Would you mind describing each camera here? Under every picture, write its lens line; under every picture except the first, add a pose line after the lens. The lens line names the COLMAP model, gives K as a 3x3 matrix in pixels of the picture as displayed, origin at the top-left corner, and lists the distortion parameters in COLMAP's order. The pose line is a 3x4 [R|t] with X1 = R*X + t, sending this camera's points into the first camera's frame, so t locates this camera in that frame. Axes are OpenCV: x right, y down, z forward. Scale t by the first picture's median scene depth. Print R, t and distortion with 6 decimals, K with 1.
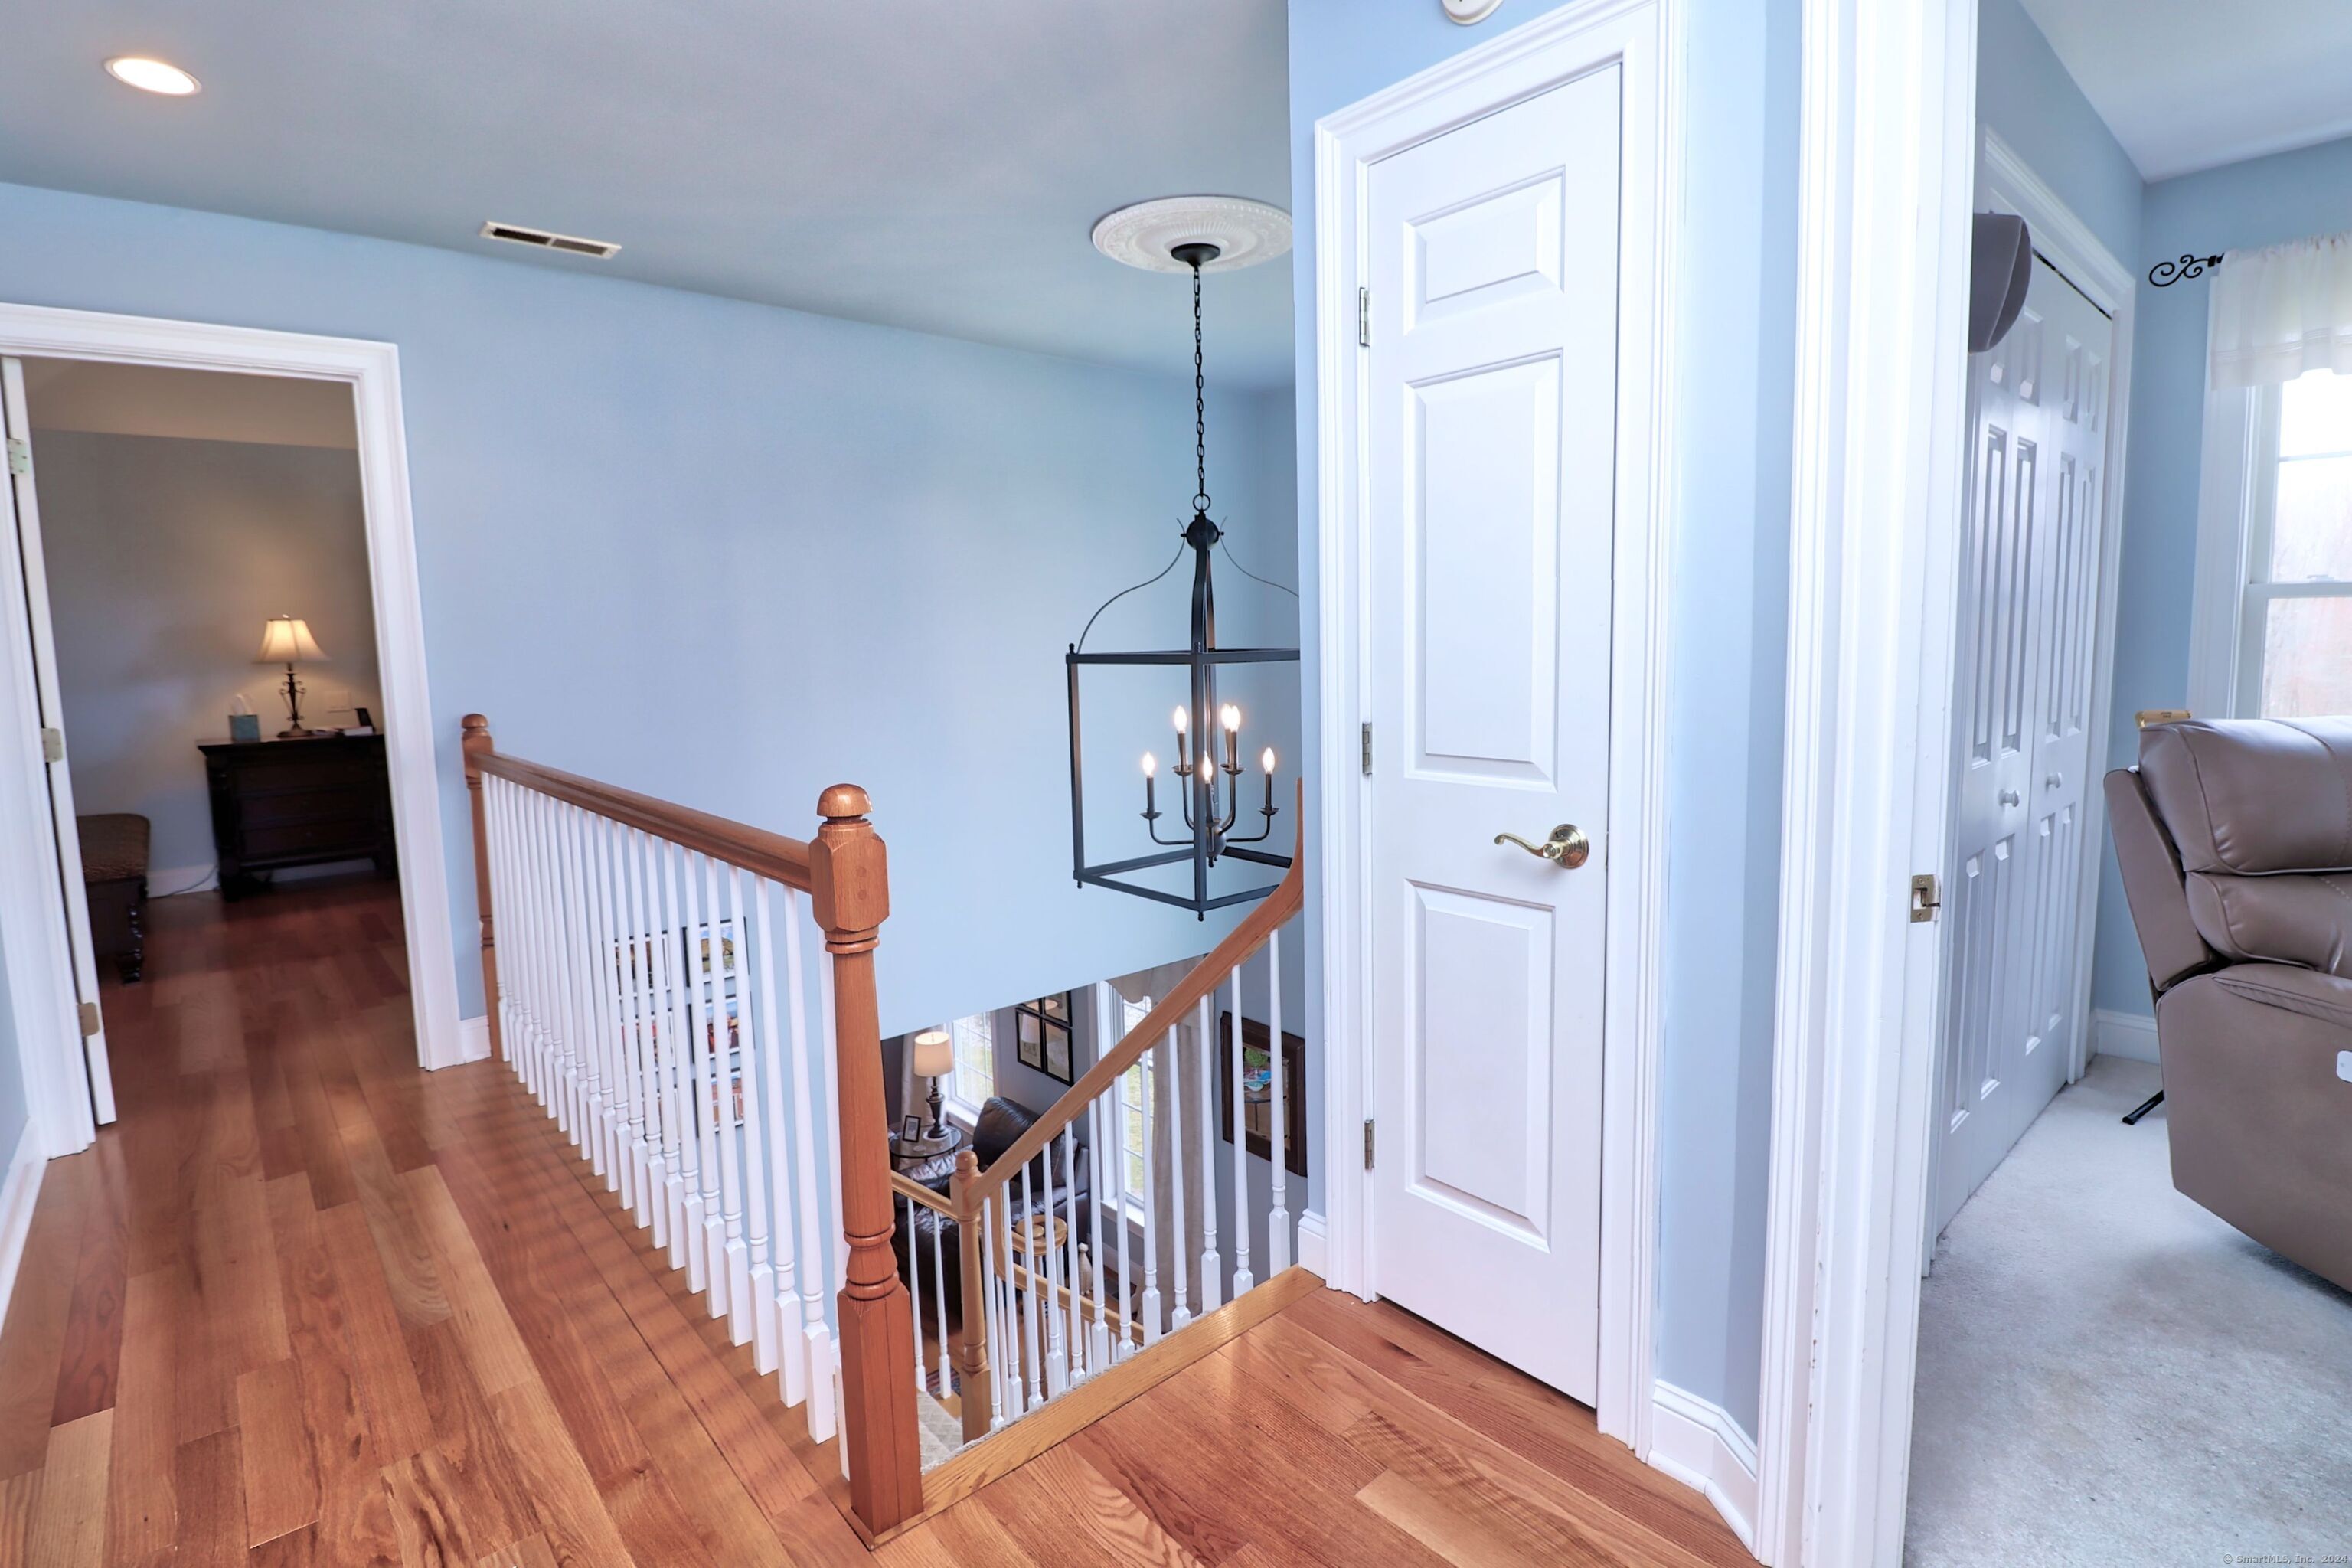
lens RADIAL K [[1120.4, 0, 1185.2], [0, 1120.4, 773.0], [0, 0, 1]] dist [-0.000396, -0.000471]
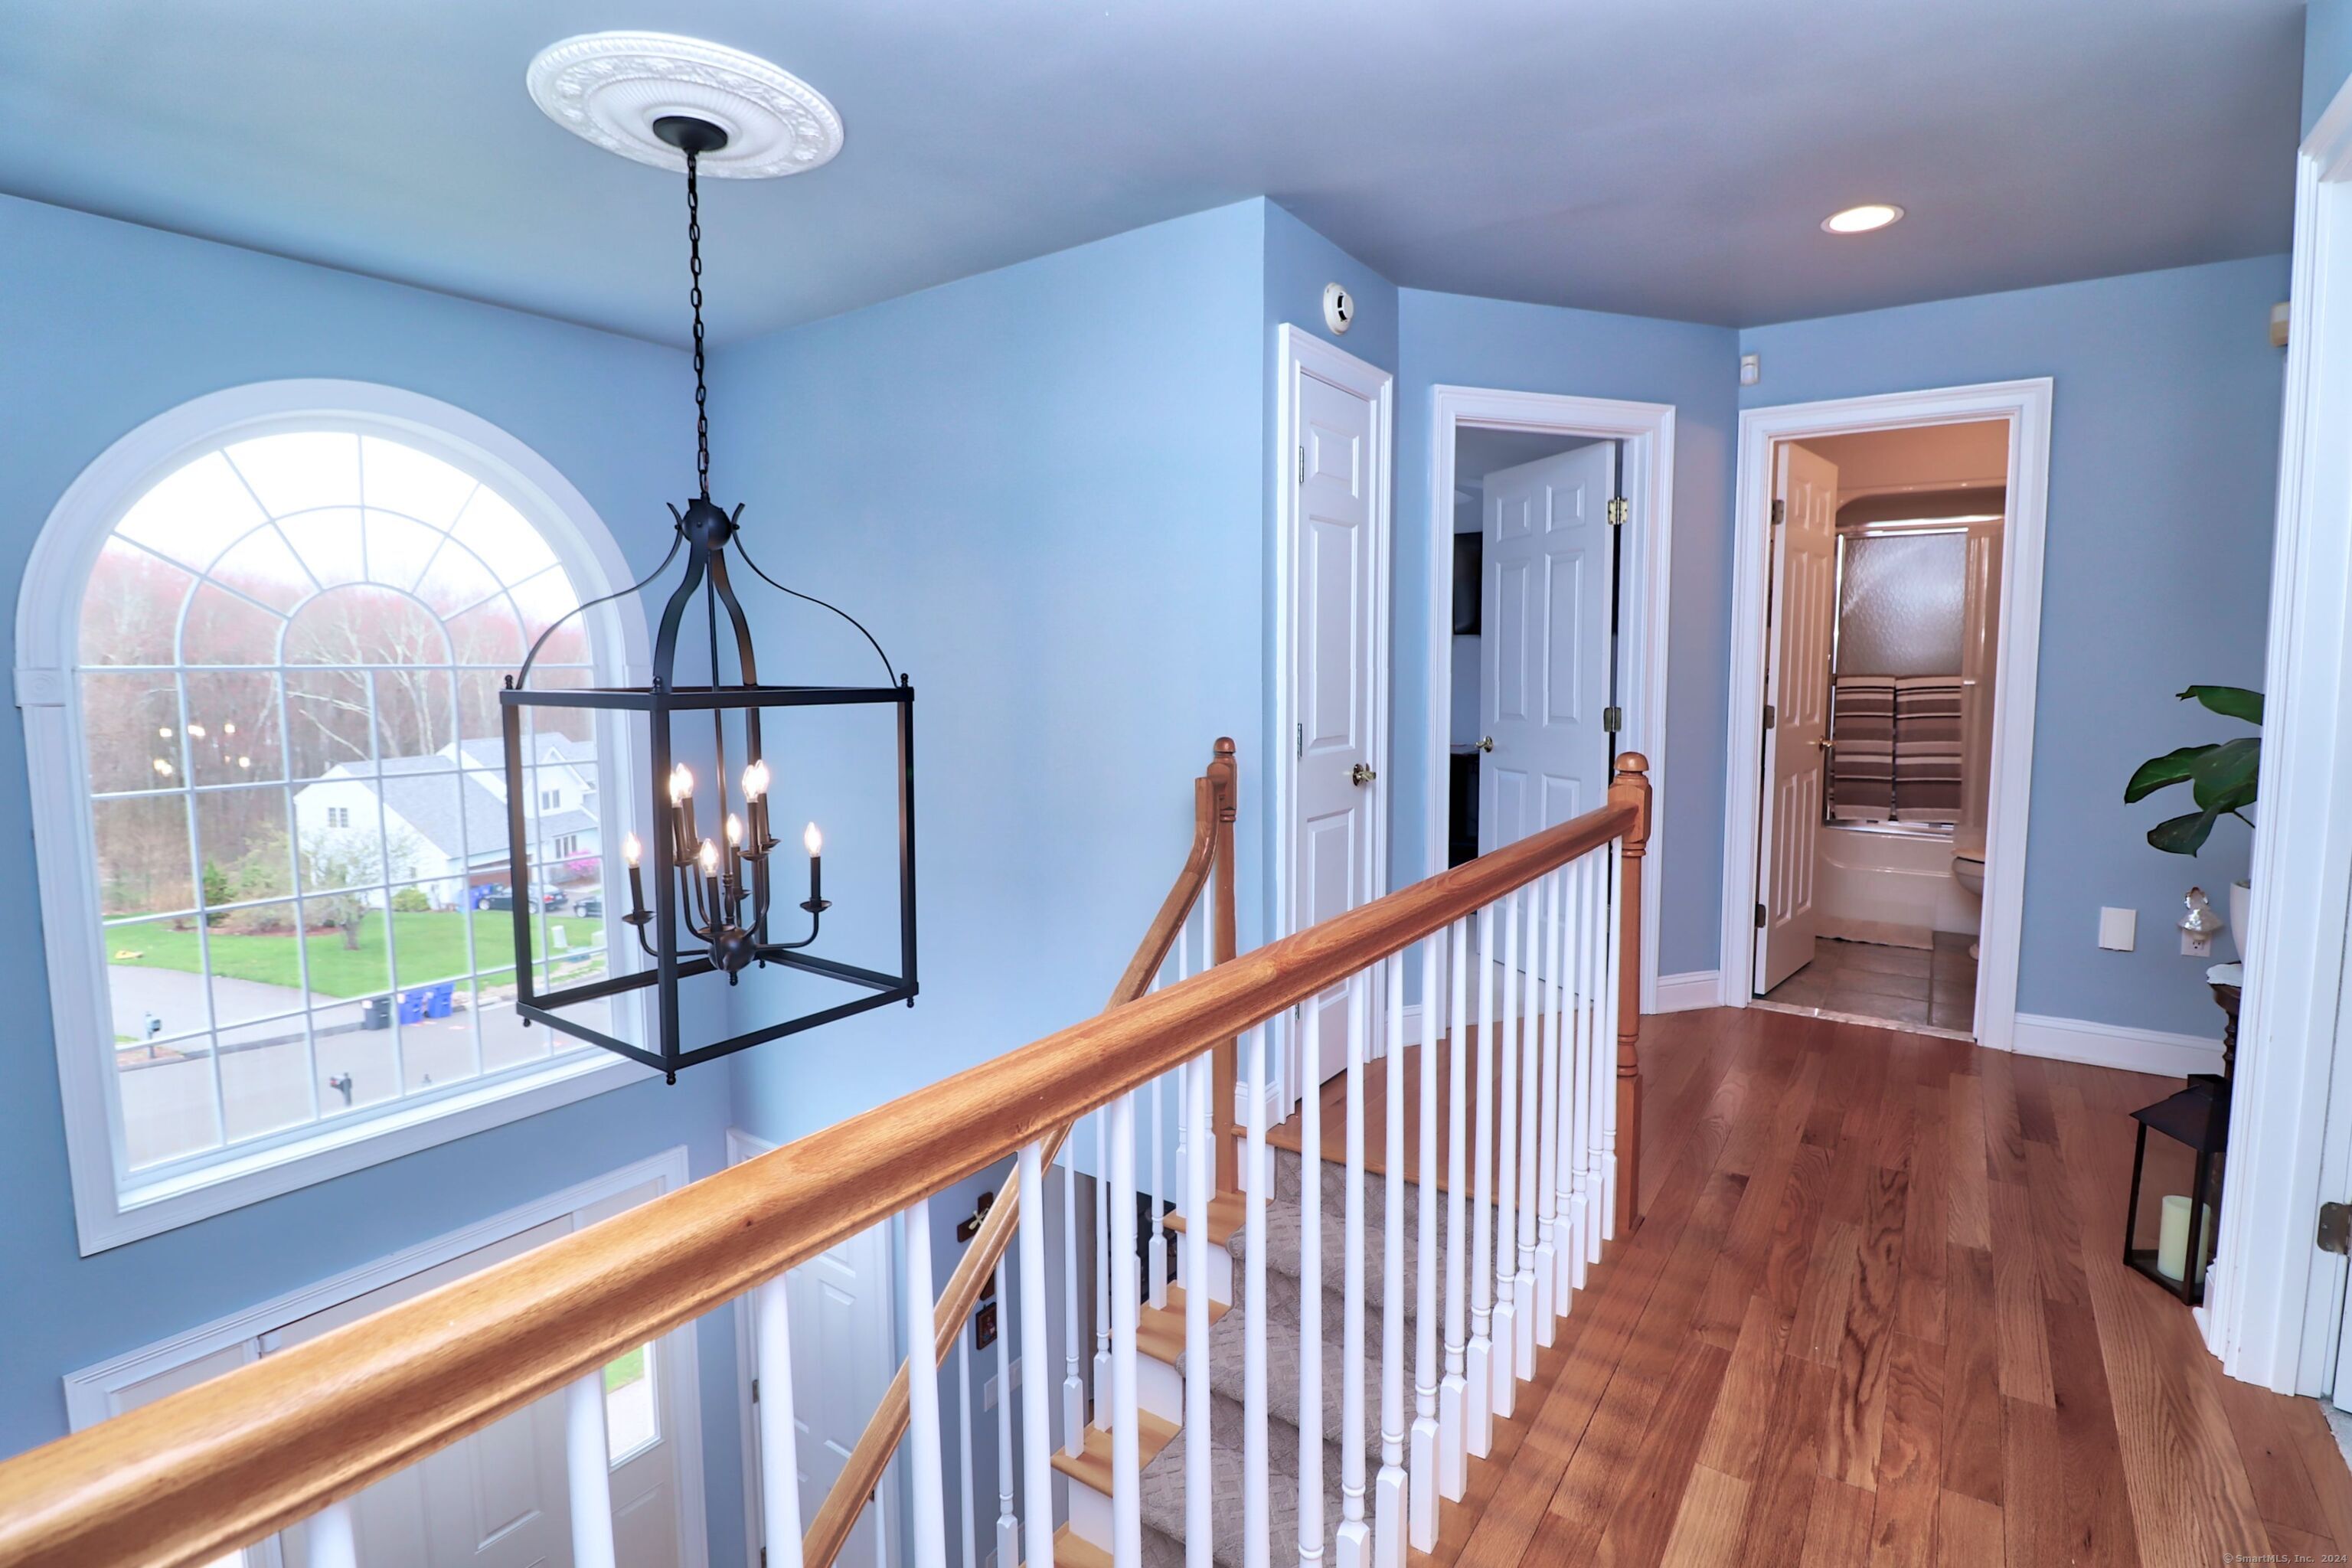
lens RADIAL K [[1120.4, 0, 1184.6], [0, 1120.4, 782.6], [0, 0, 1]] dist [-0.000396, -0.000471]
pose [[-0.234390, -0.063779, 0.970048, -1.346728], [0.120014, 0.988314, 0.093978, -0.142006], [-0.964706, 0.138446, -0.223997, 1.553082]]
